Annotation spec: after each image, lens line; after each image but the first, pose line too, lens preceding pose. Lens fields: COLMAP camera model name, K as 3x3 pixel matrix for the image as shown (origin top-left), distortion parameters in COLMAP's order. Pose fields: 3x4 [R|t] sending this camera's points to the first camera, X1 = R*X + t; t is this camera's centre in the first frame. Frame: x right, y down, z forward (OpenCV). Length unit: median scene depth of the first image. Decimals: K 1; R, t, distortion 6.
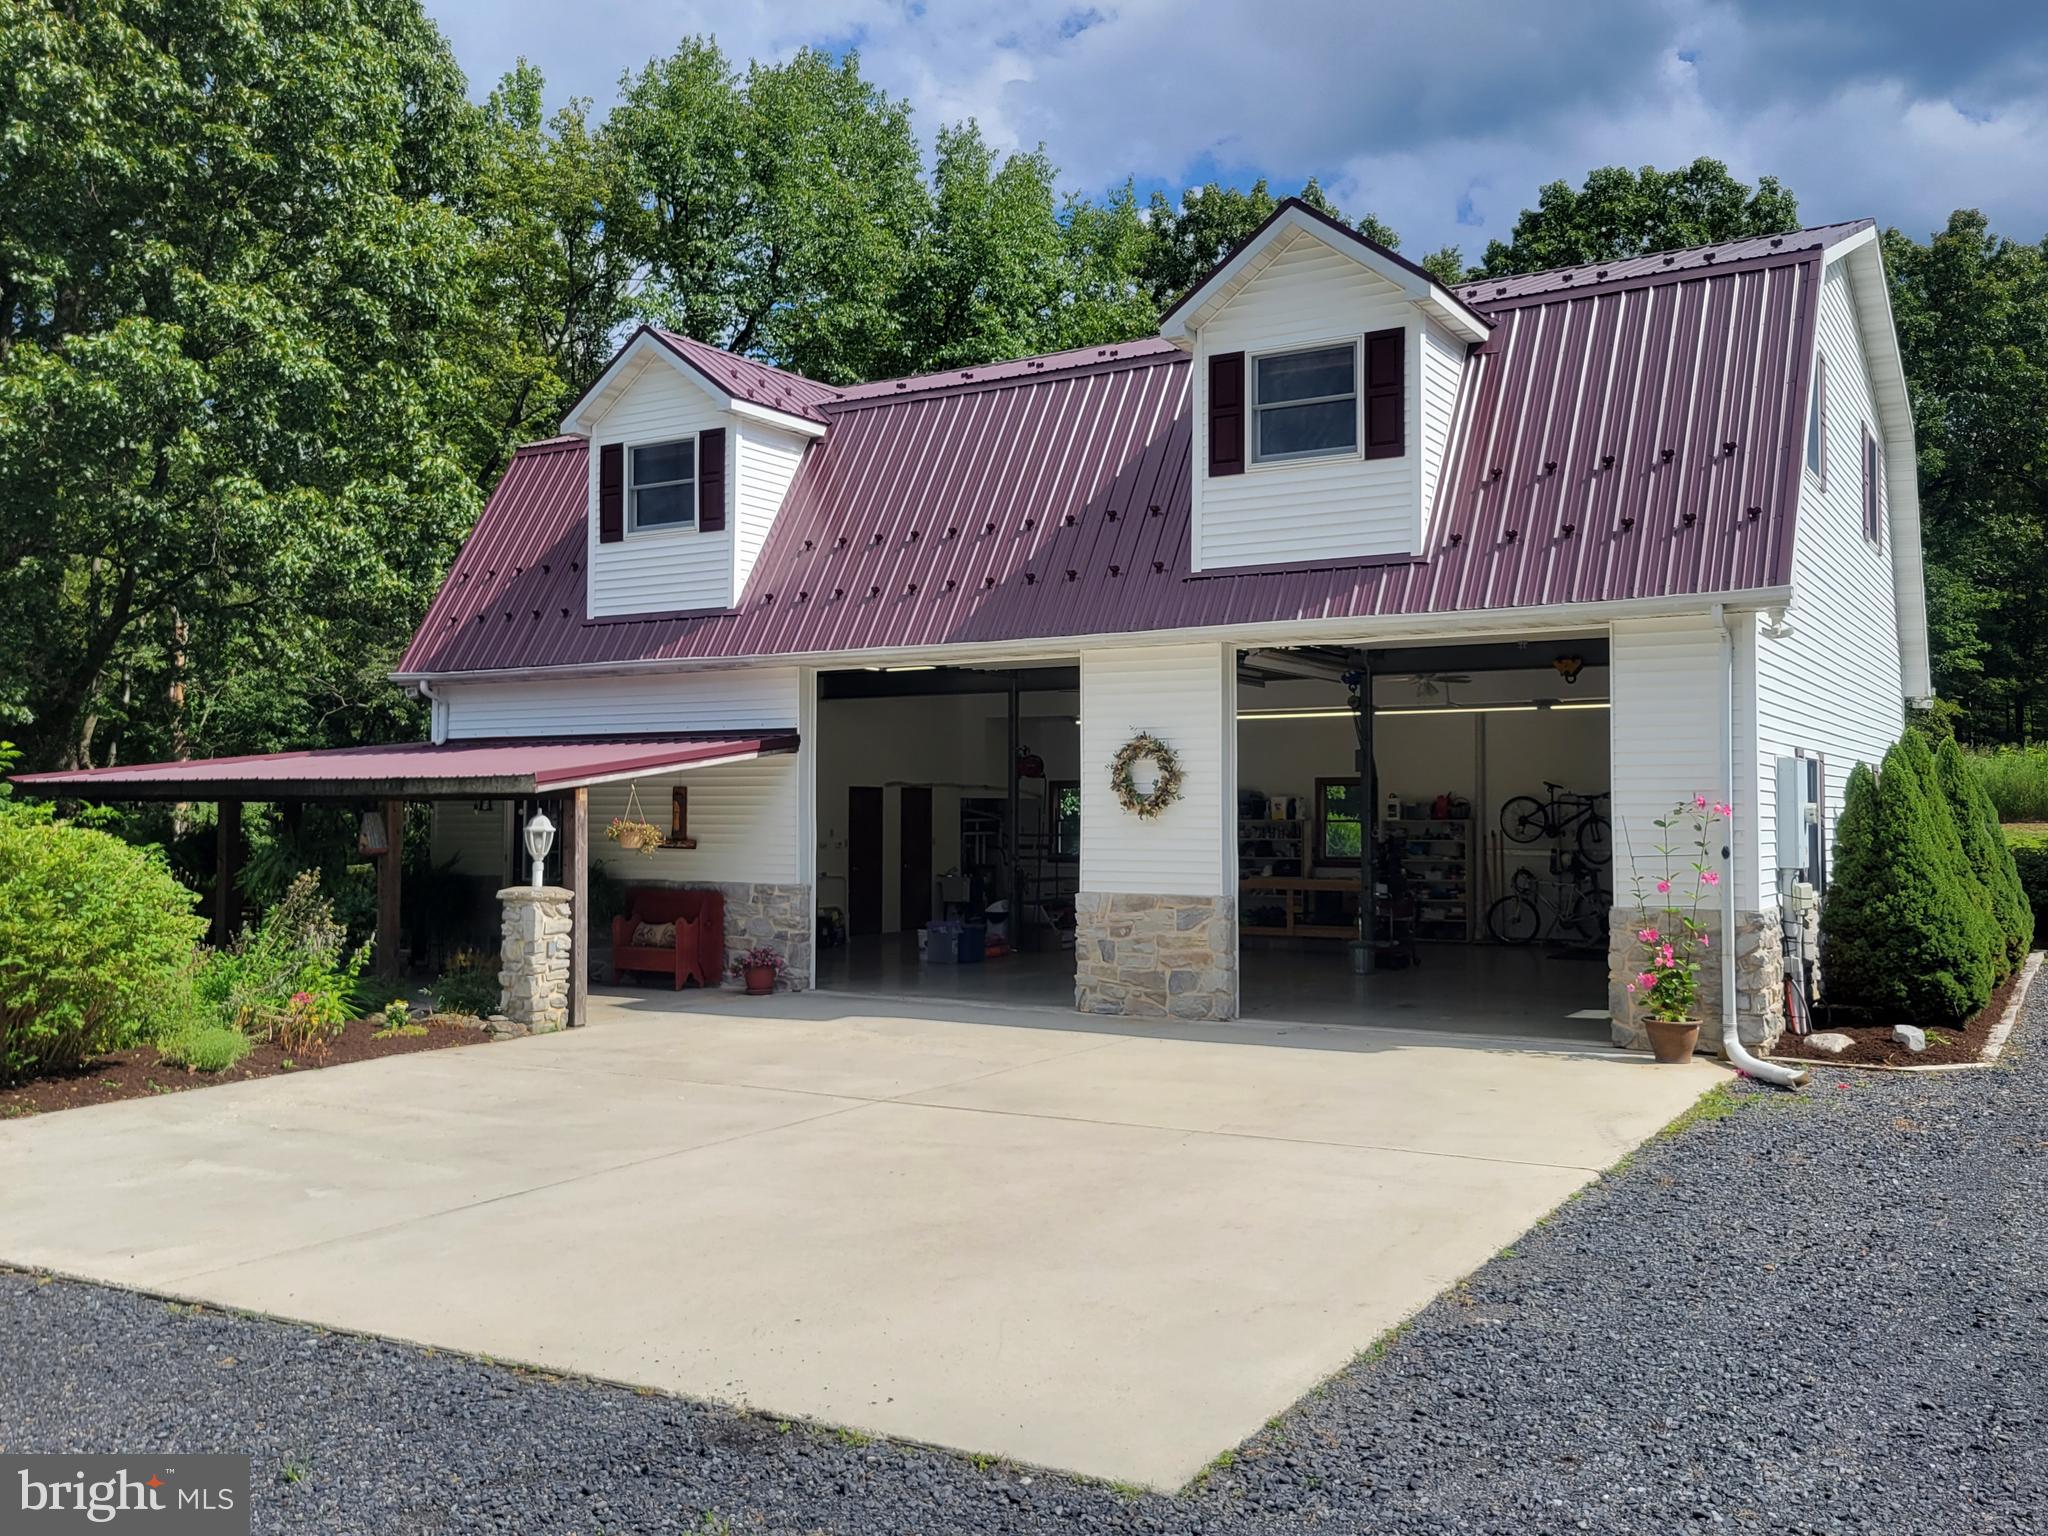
lens RADIAL K [[1683.8, 0, 1032.0], [0, 1683.8, 790.0], [0, 0, 1]] dist [0.026425, 0.001490]
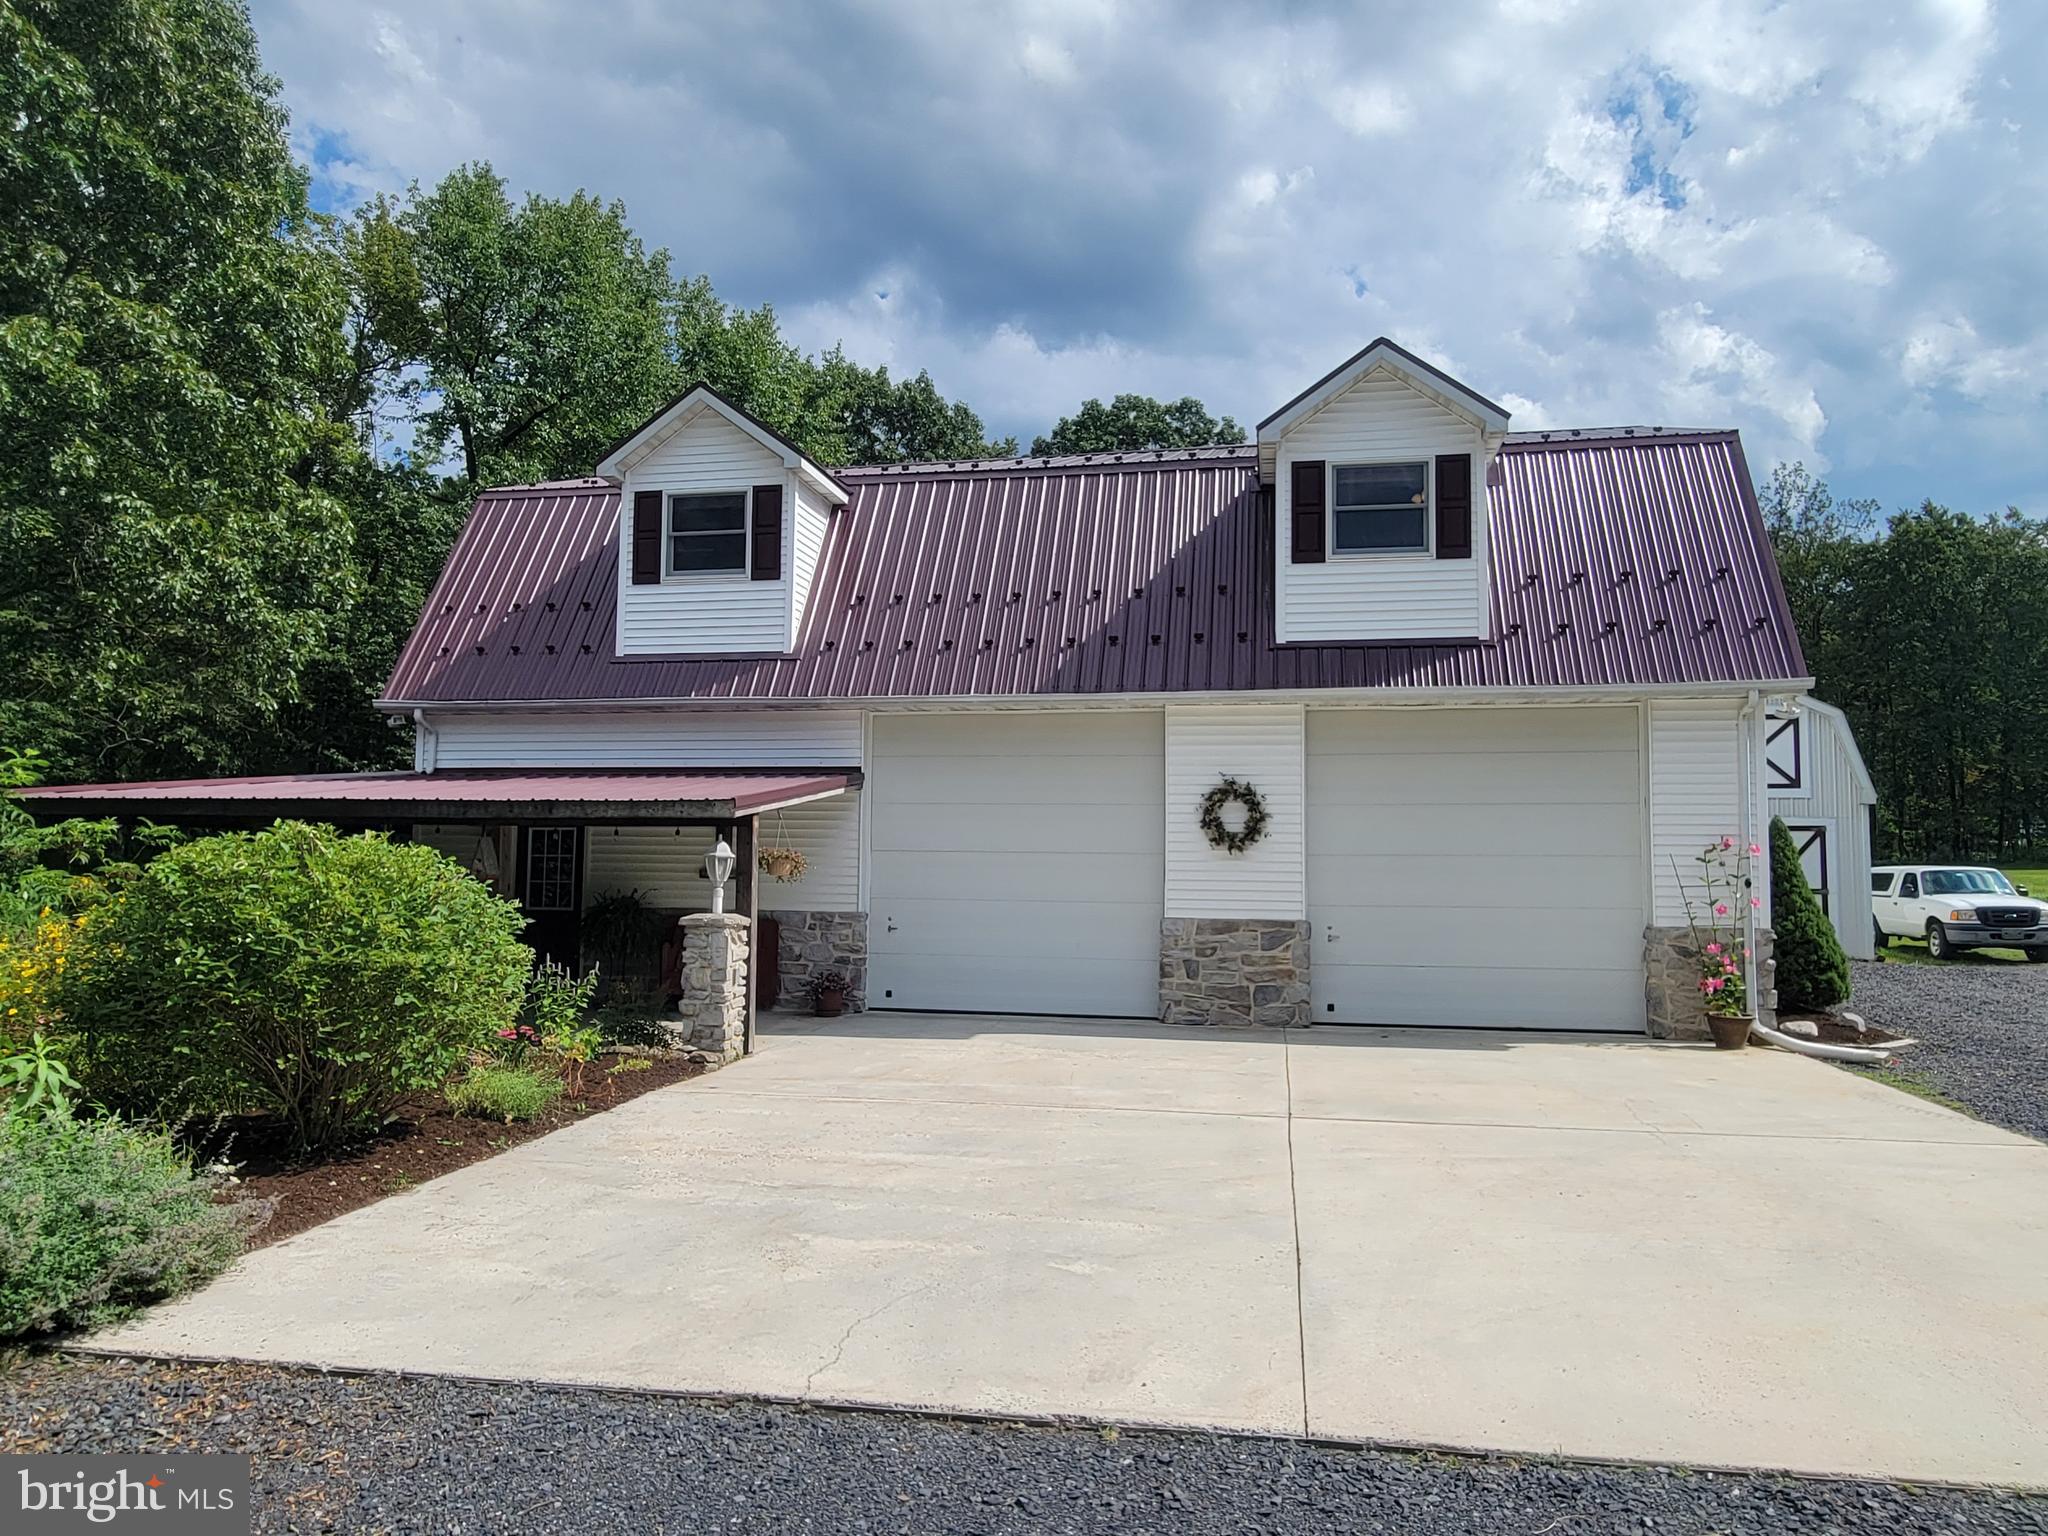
lens RADIAL K [[1262.8, 0, 894.3], [0, 1262.8, 821.5], [0, 0, 1]] dist [-0.006858, 0.001648]
pose [[0.941218, 0.022863, 0.337024, -0.392894], [-0.015545, 0.999582, -0.024396, 0.017650], [-0.337441, 0.017722, 0.941180, 0.234960]]
